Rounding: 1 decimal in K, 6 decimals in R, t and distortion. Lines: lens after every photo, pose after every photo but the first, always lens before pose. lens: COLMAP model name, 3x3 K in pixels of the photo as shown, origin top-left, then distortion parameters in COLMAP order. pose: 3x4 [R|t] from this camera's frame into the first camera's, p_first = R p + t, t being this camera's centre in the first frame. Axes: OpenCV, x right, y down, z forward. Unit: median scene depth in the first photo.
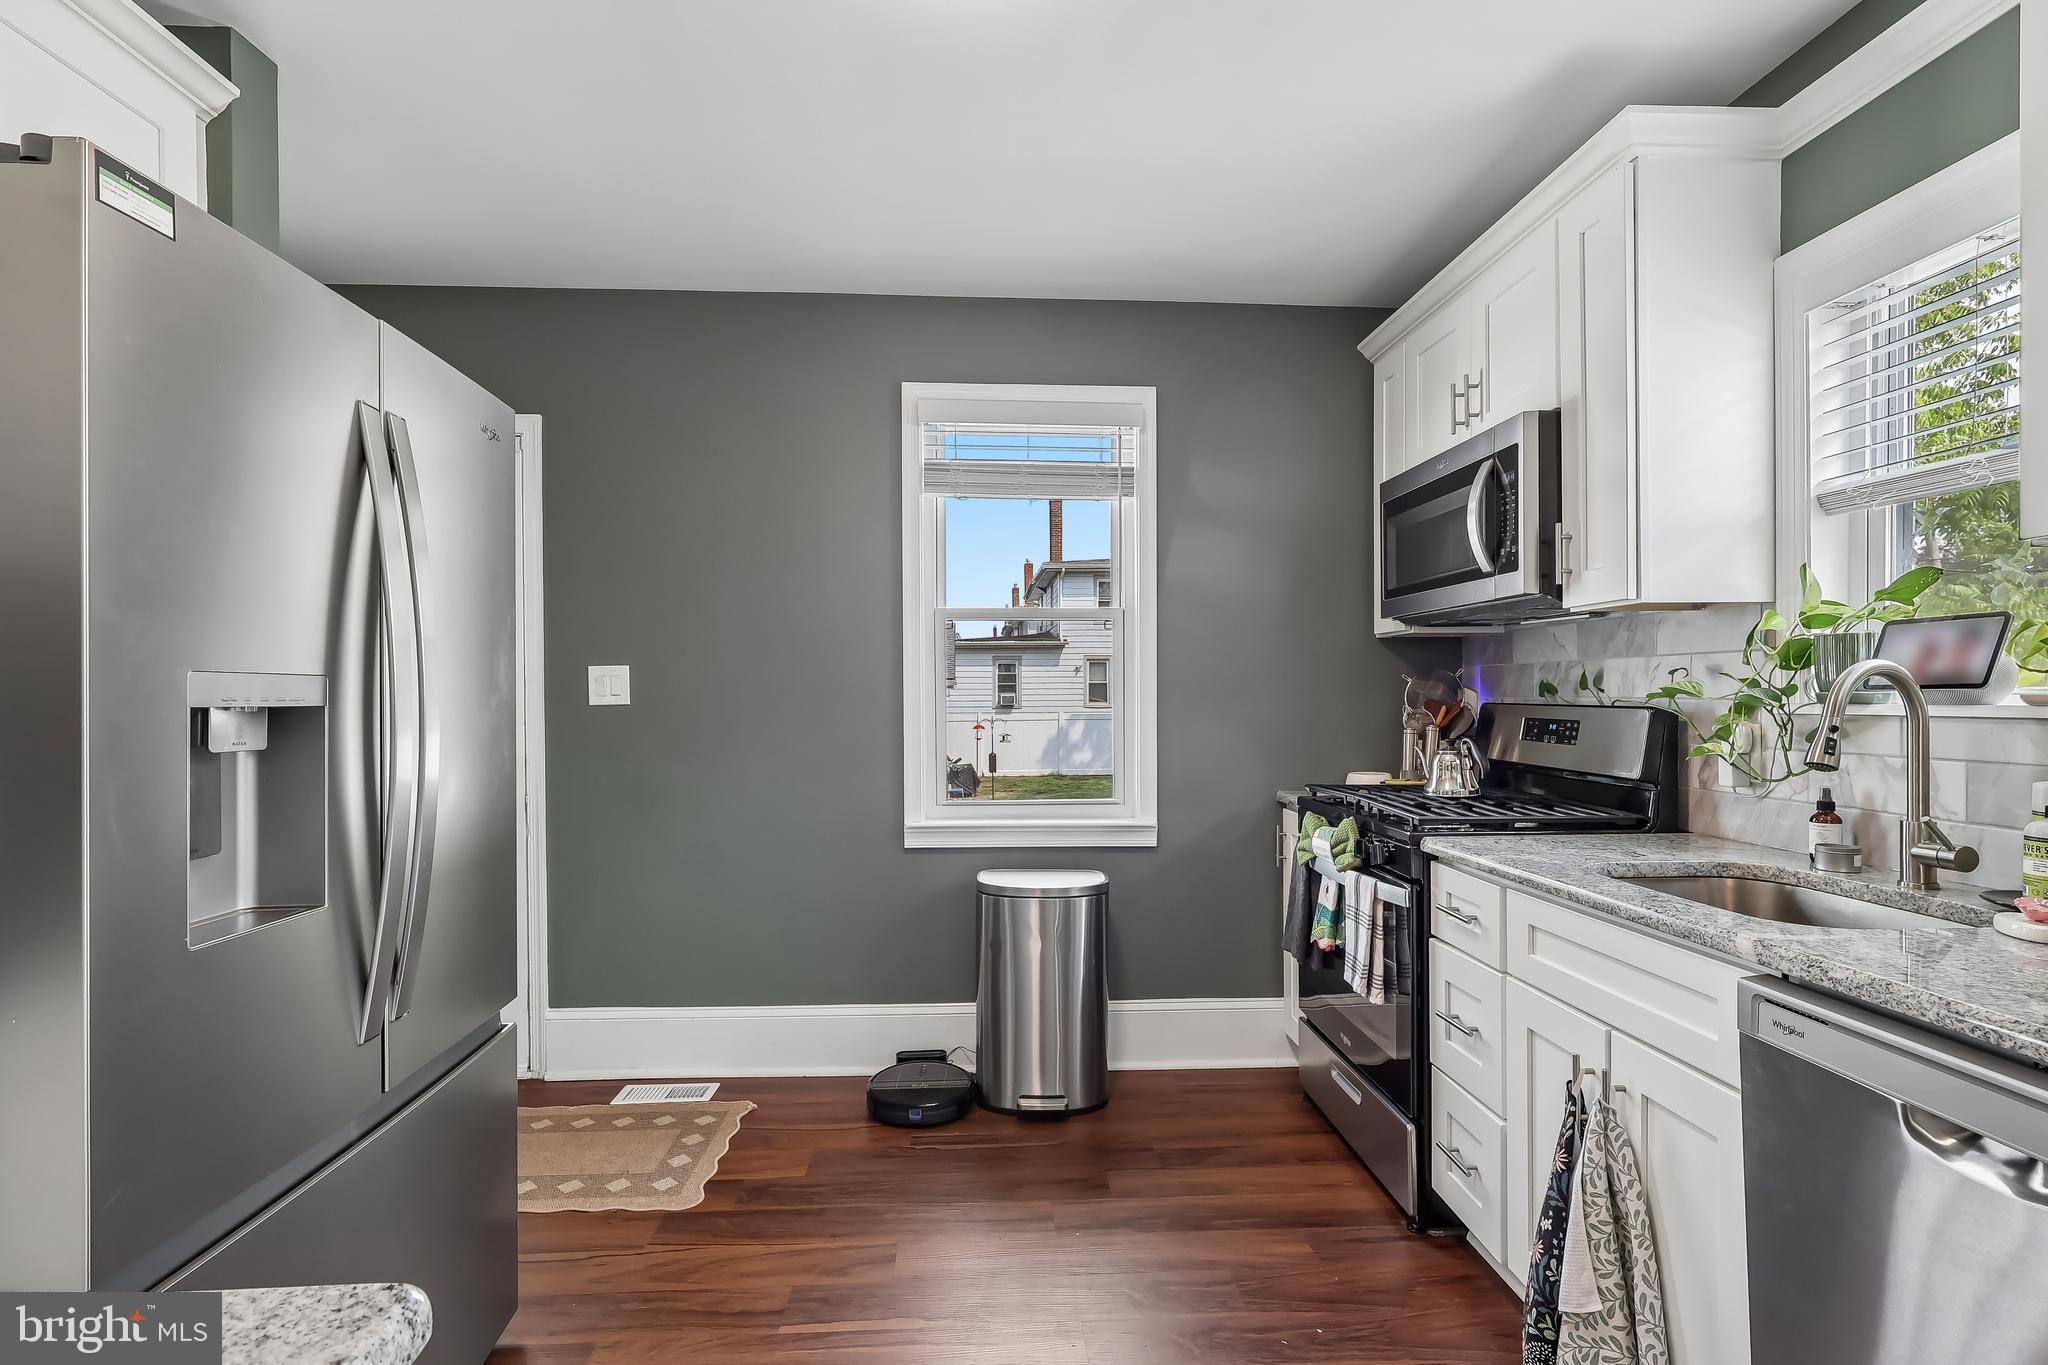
lens RADIAL K [[958.0, 0, 1030.2], [0, 958.0, 692.2], [0, 0, 1]] dist [-0.004084, 0.002383]
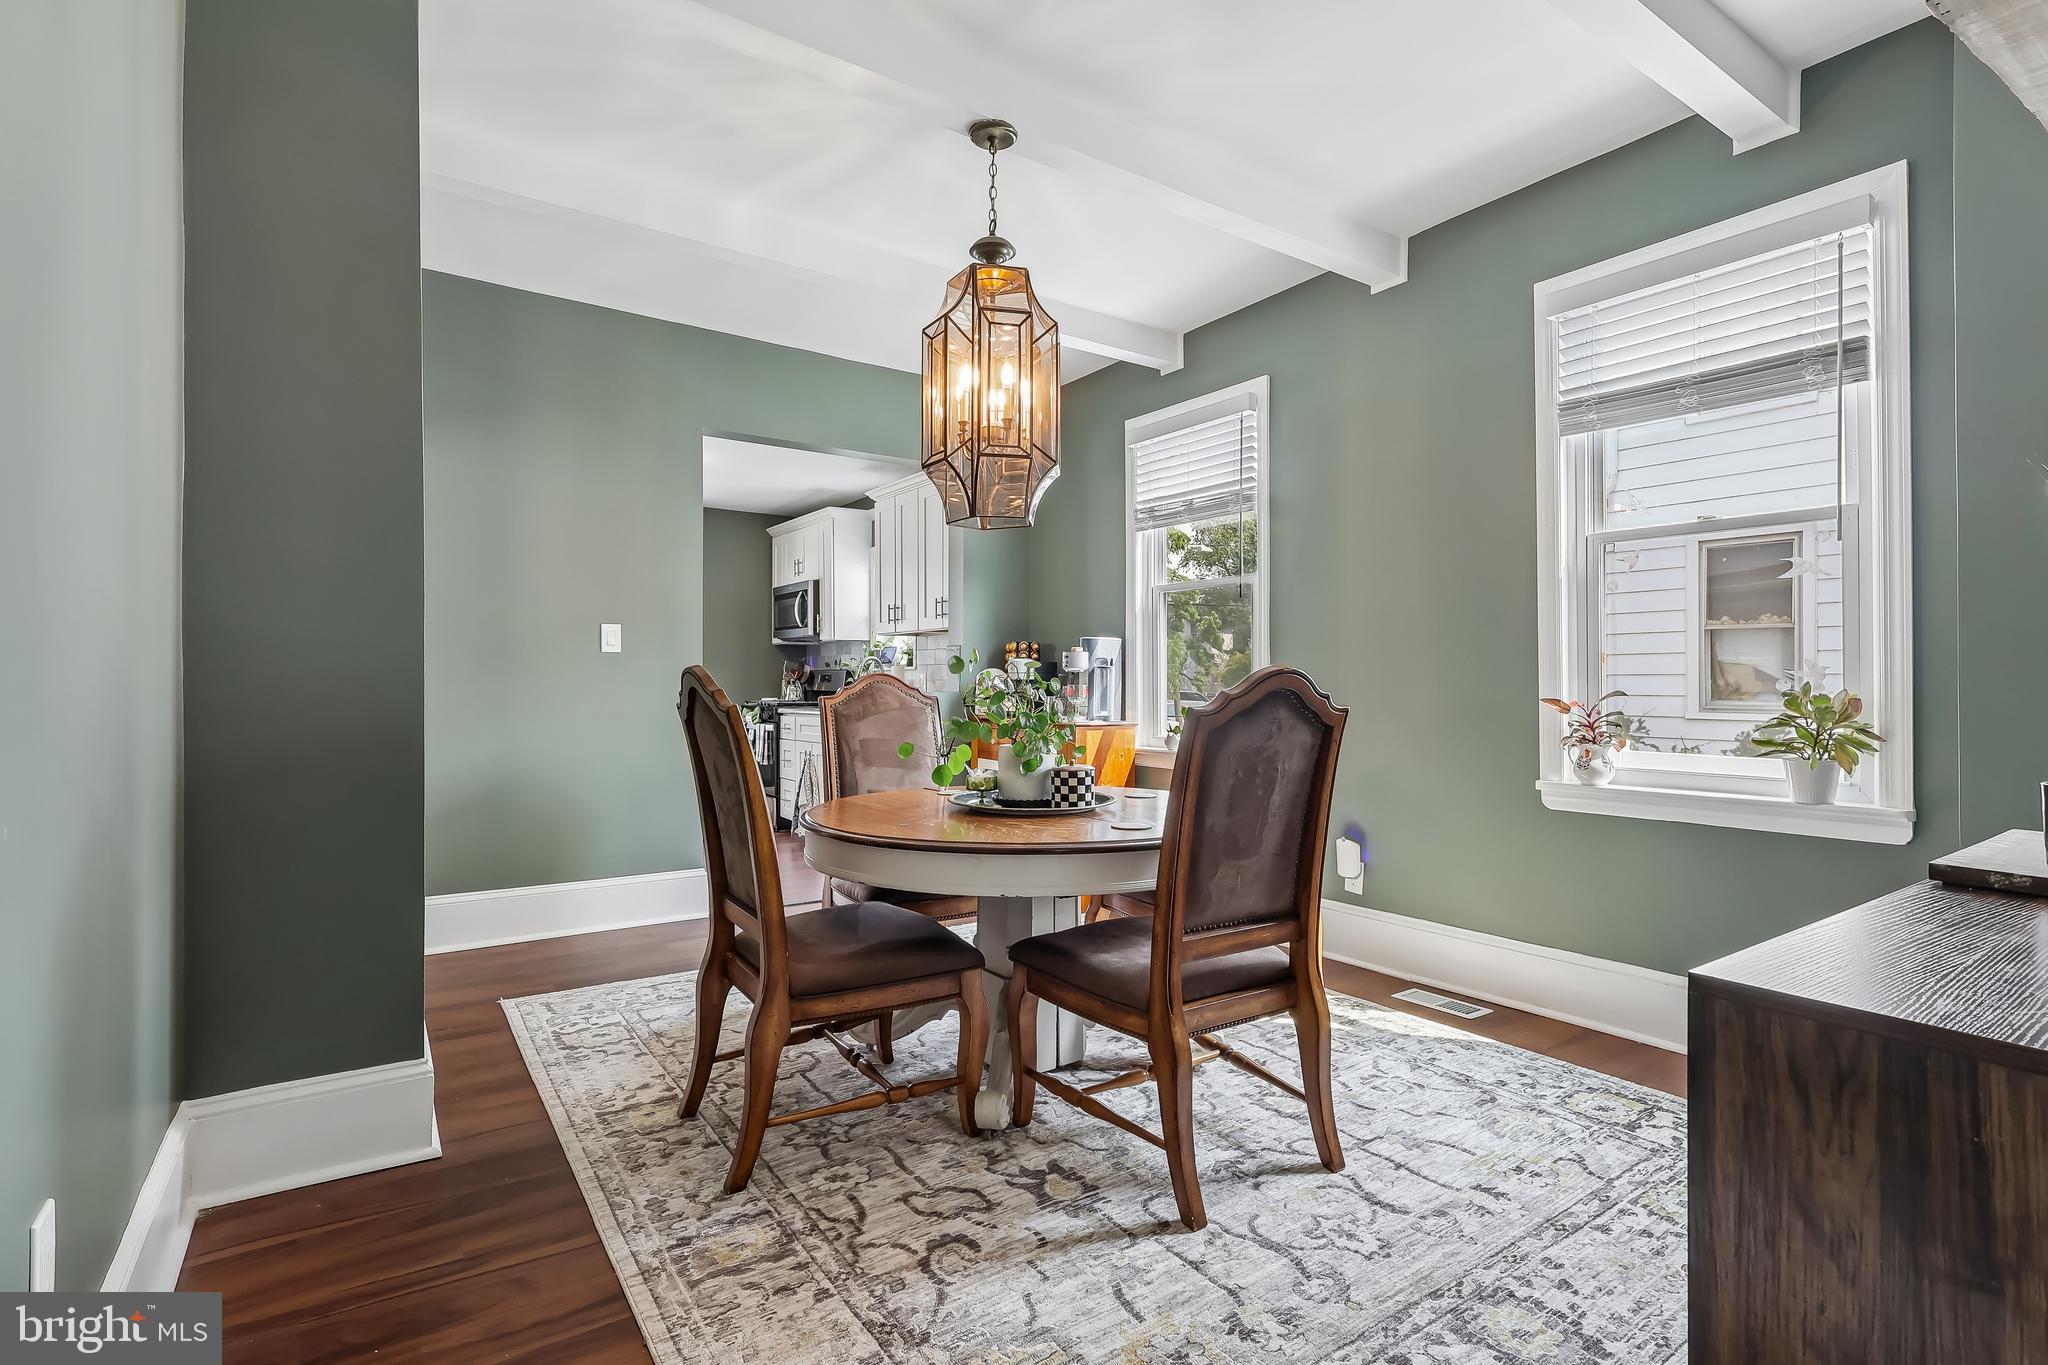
lens RADIAL K [[958.0, 0, 1026.3], [0, 958.0, 680.6], [0, 0, 1]] dist [-0.004084, 0.002383]
pose [[0.854679, 0.001055, 0.519155, -0.523168], [-0.000163, 0.999998, -0.001765, 0.056082], [-0.519156, 0.001424, 0.854678, -2.074274]]
